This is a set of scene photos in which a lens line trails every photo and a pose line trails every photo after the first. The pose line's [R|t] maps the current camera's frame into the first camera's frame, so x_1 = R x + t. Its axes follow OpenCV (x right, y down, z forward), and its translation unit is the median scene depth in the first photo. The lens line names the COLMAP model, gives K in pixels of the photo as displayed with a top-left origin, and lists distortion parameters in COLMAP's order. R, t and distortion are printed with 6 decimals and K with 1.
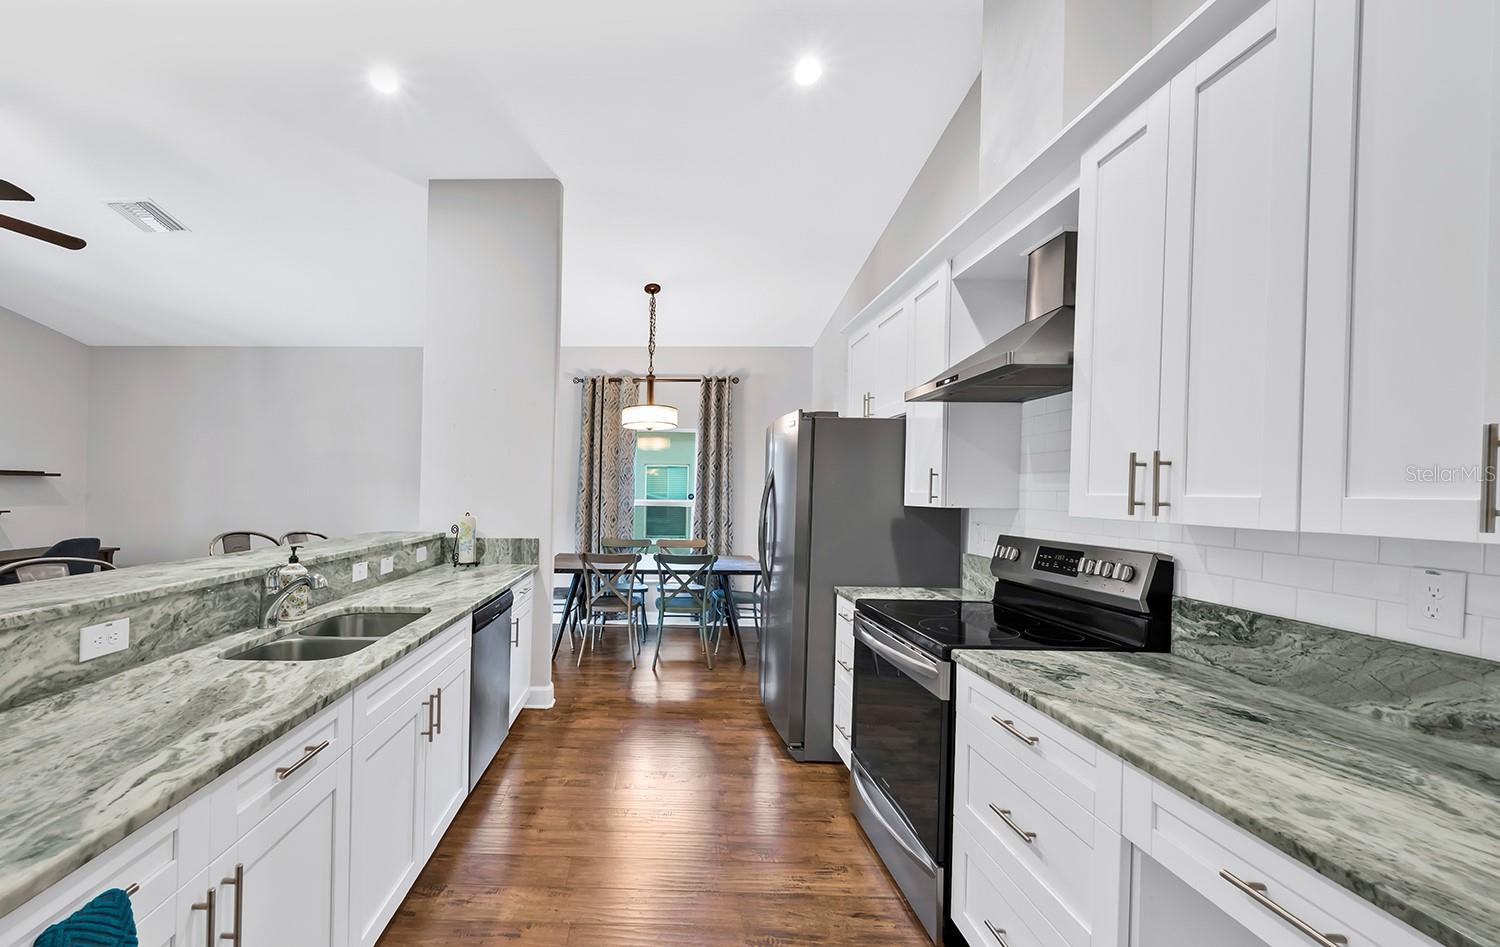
lens RADIAL K [[588.8, 0, 699.5], [0, 588.8, 494.2], [0, 0, 1]] dist [0.001694, 0.000213]
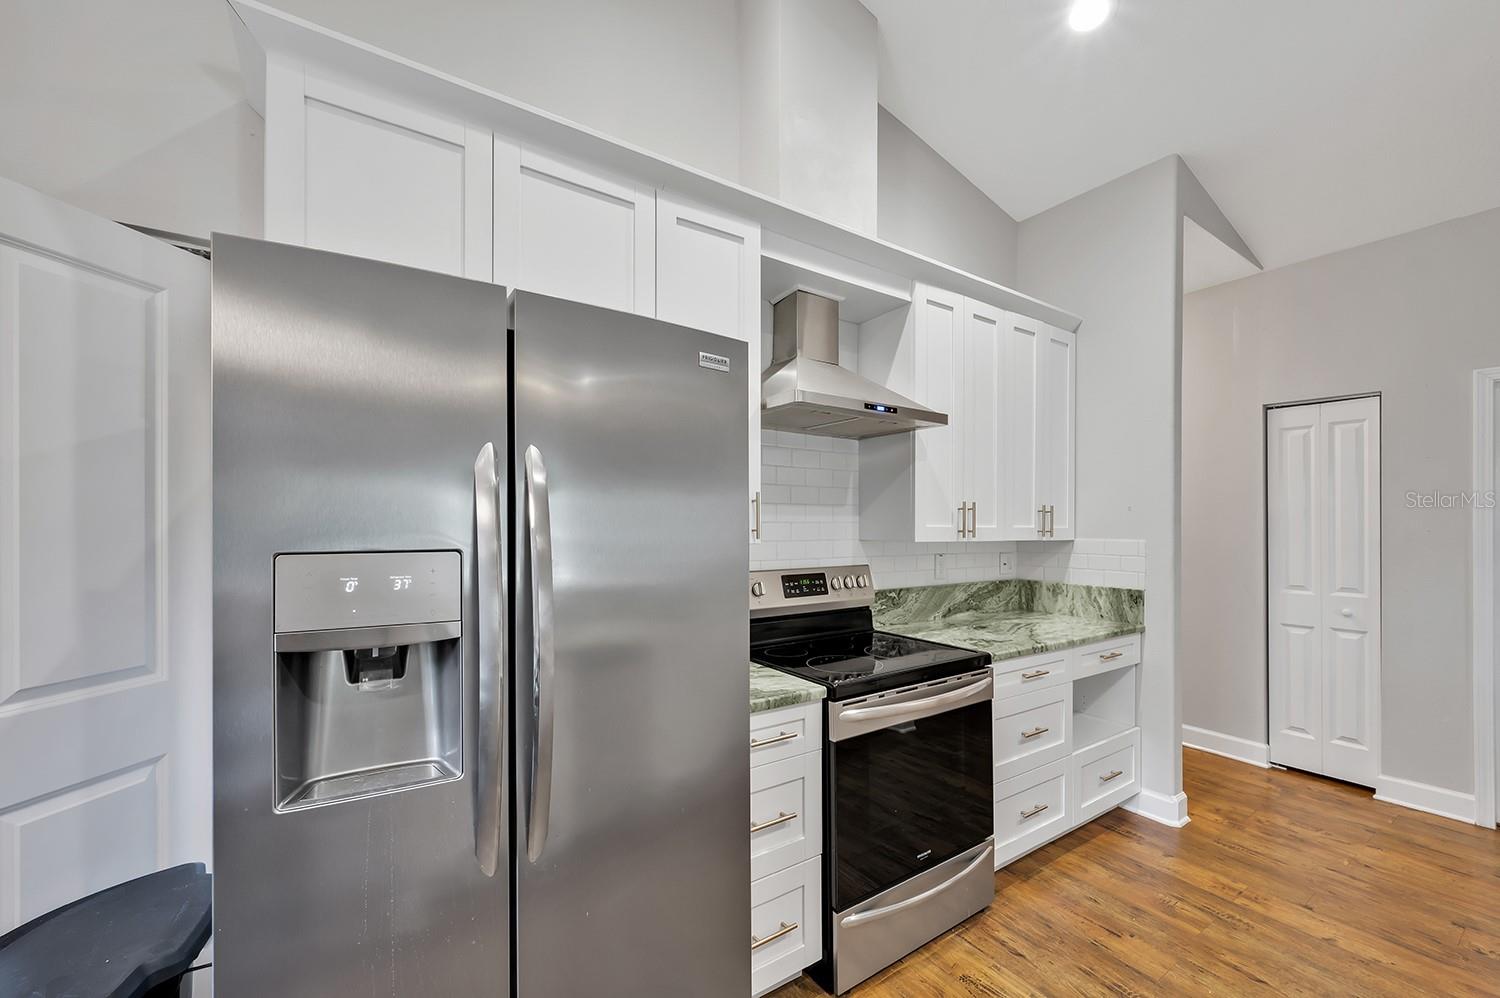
lens RADIAL K [[593.2, 0, 739.8], [0, 593.2, 525.8], [0, 0, 1]] dist [-0.000299, 0.000302]
pose [[-0.504192, -0.012212, 0.863505, -0.403461], [-0.003522, 0.999921, 0.012085, -0.017204], [-0.863585, 0.003052, -0.504195, 2.281963]]
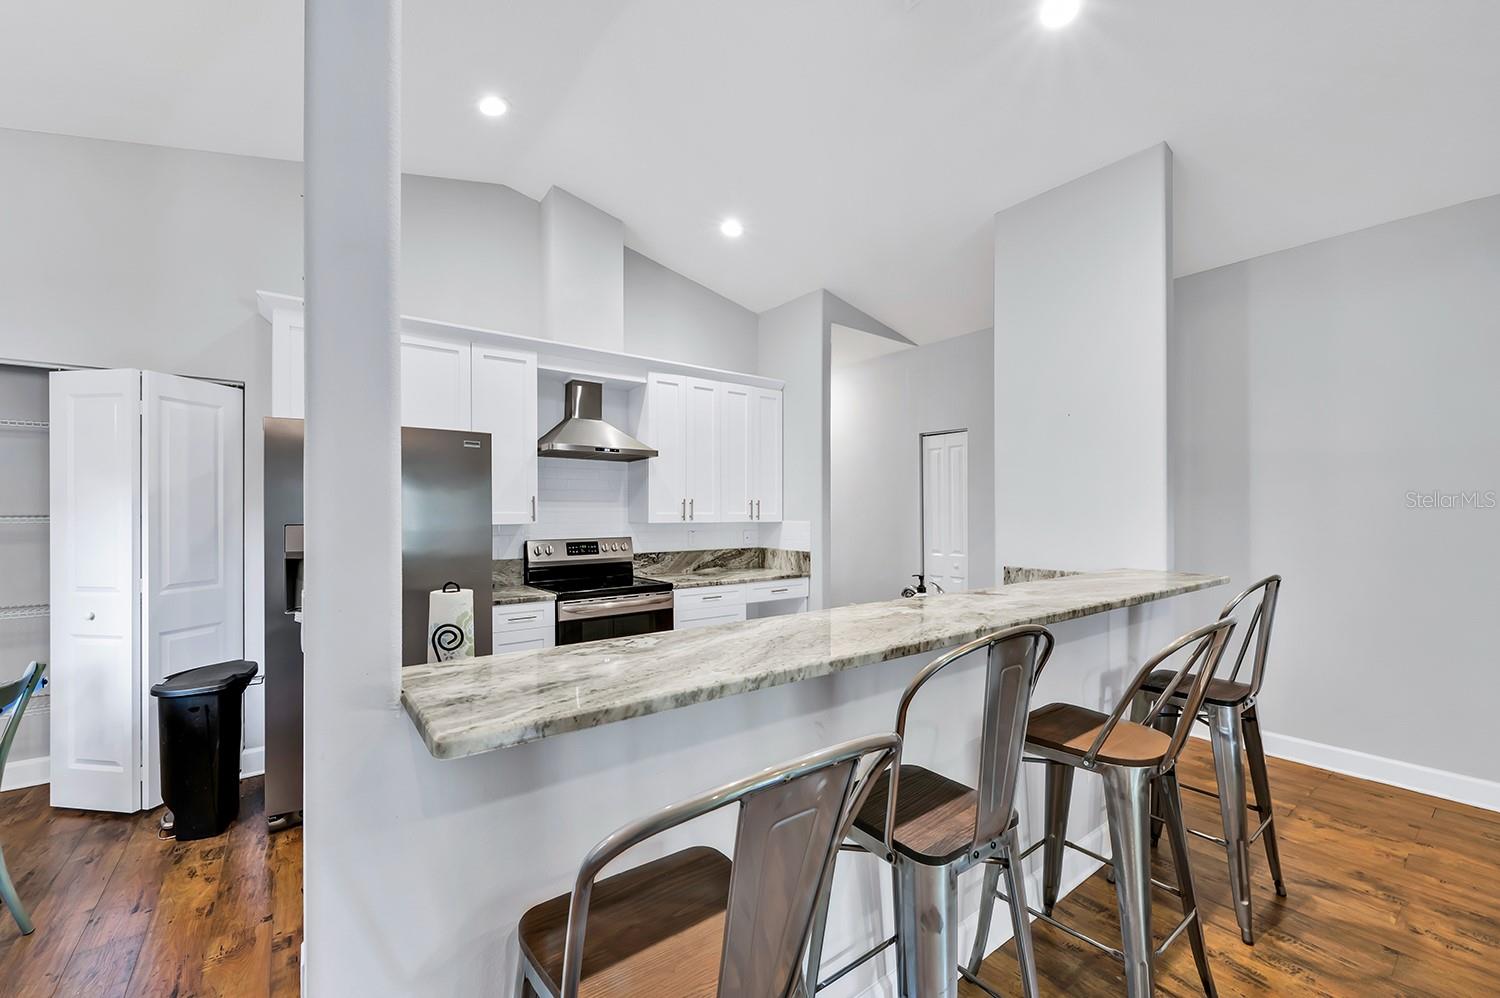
lens RADIAL K [[593.2, 0, 737.3], [0, 593.2, 512.8], [0, 0, 1]] dist [-0.000299, 0.000302]
pose [[-0.543628, -0.008066, 0.839288, -1.670317], [0.001726, 0.999941, 0.010727, -0.029917], [-0.839325, 0.007280, -0.543581, 2.223590]]
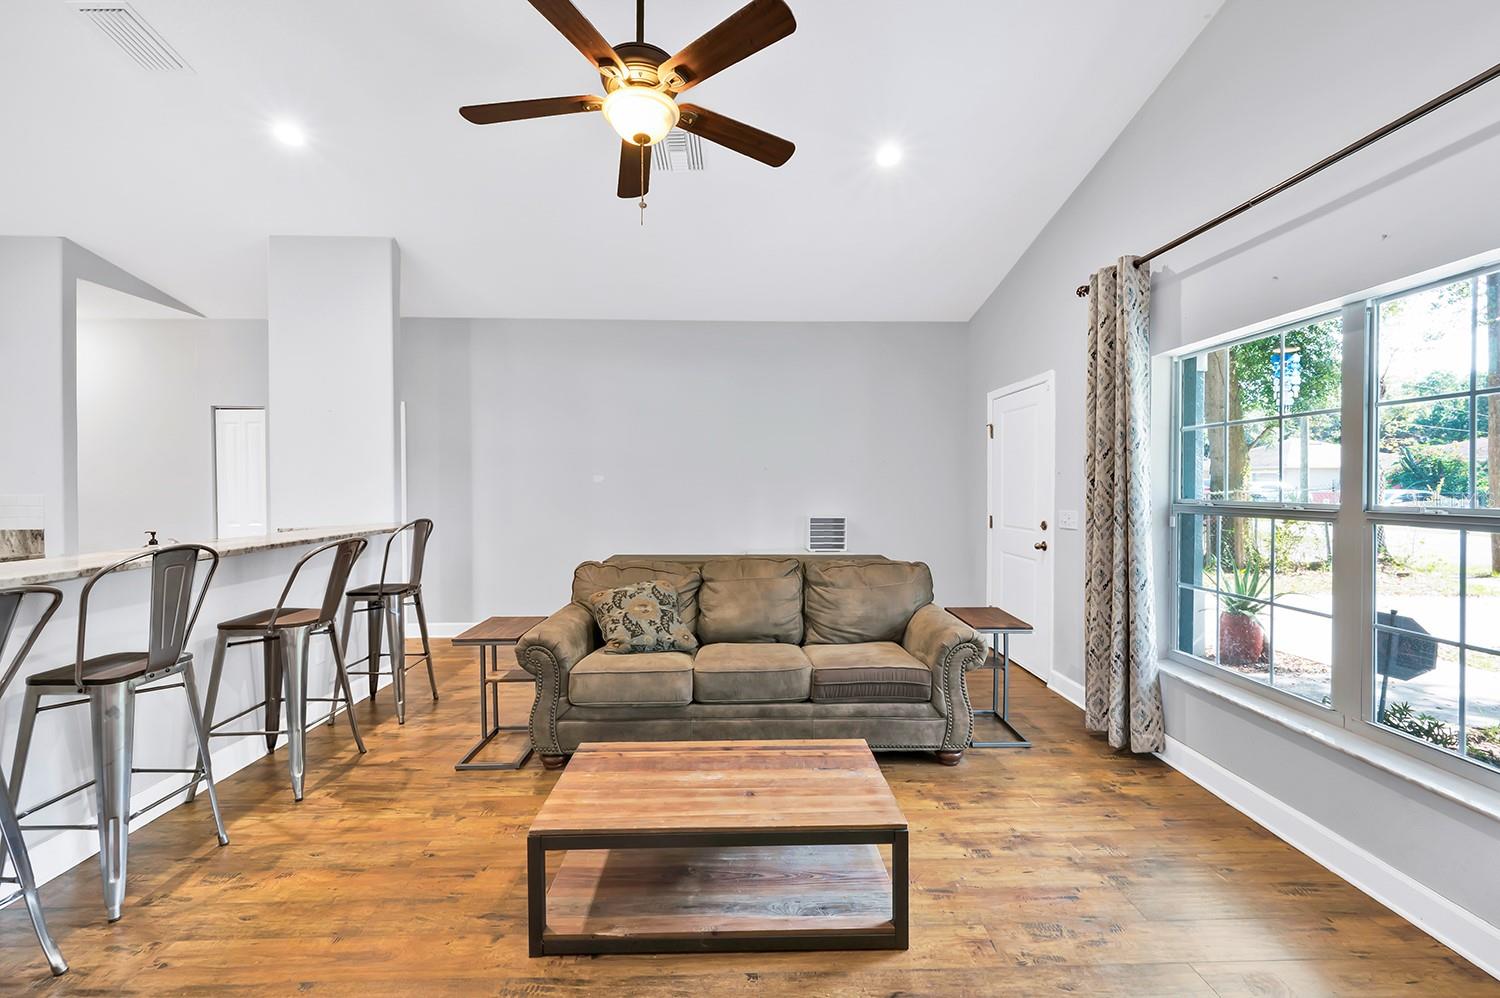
lens RADIAL K [[611.8, 0, 751.5], [0, 611.8, 488.5], [0, 0, 1]] dist [0.004135, -0.001004]
pose [[-0.999165, -0.005494, 0.040487, -2.558252], [-0.004957, 0.999899, 0.013351, -0.034657], [-0.040557, 0.013139, -0.999091, 2.849029]]
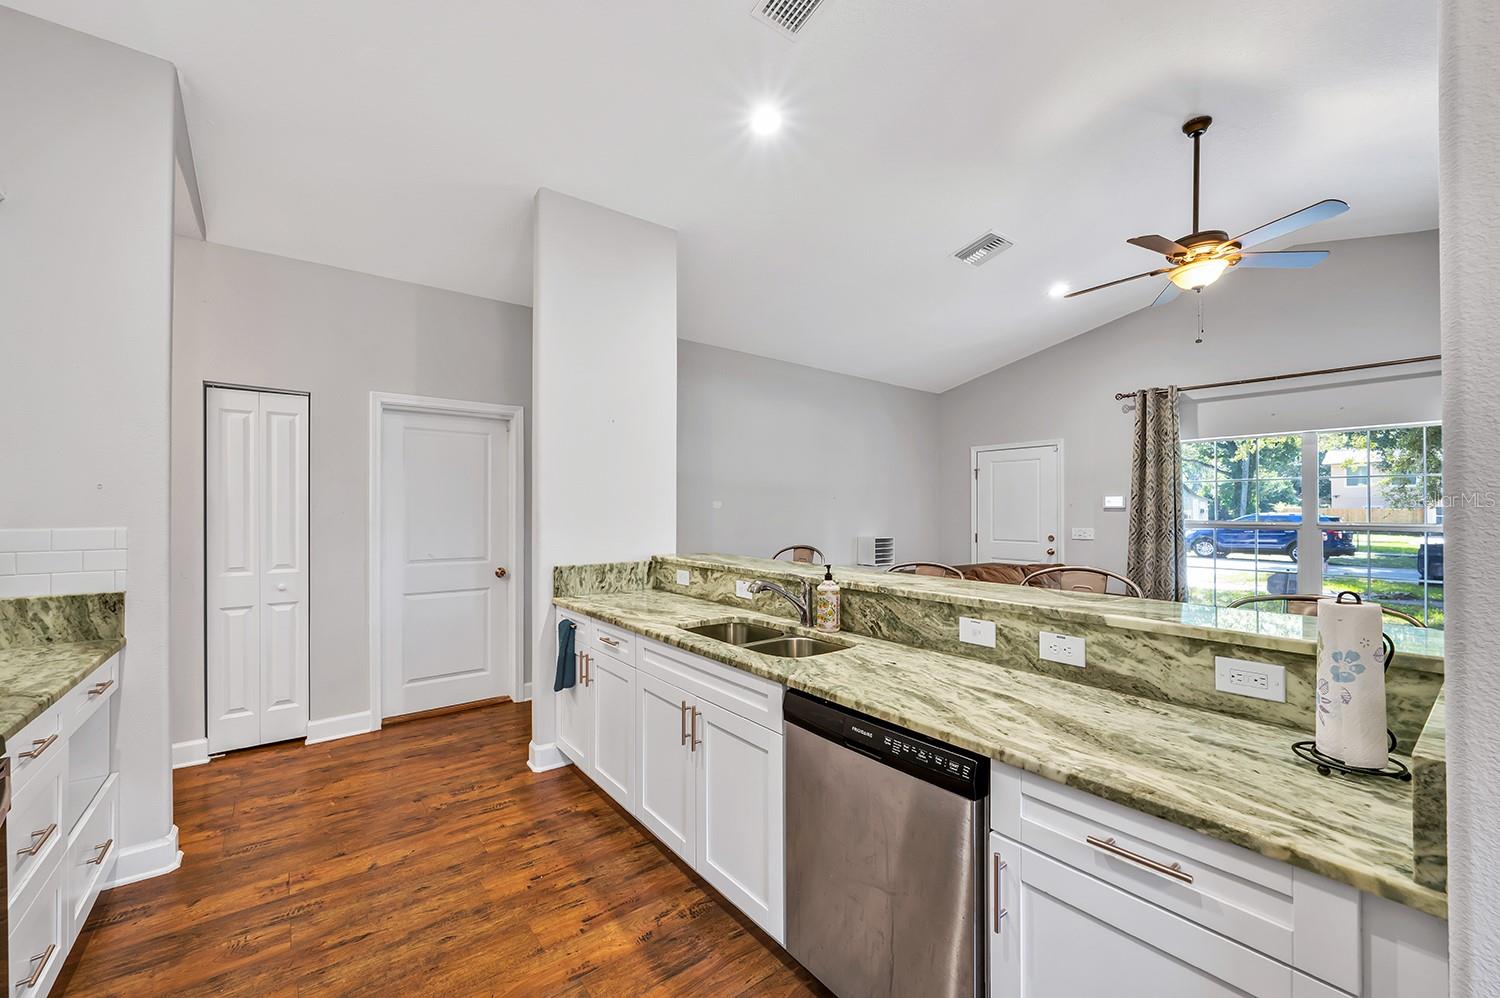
lens RADIAL K [[593.2, 0, 746.9], [0, 593.2, 504.9], [0, 0, 1]] dist [-0.000299, 0.000302]
pose [[-0.825074, -0.013565, -0.564862, 0.082874], [-0.011908, 0.999907, -0.006618, -0.018654], [0.564899, 0.001266, -0.825159, 2.293114]]
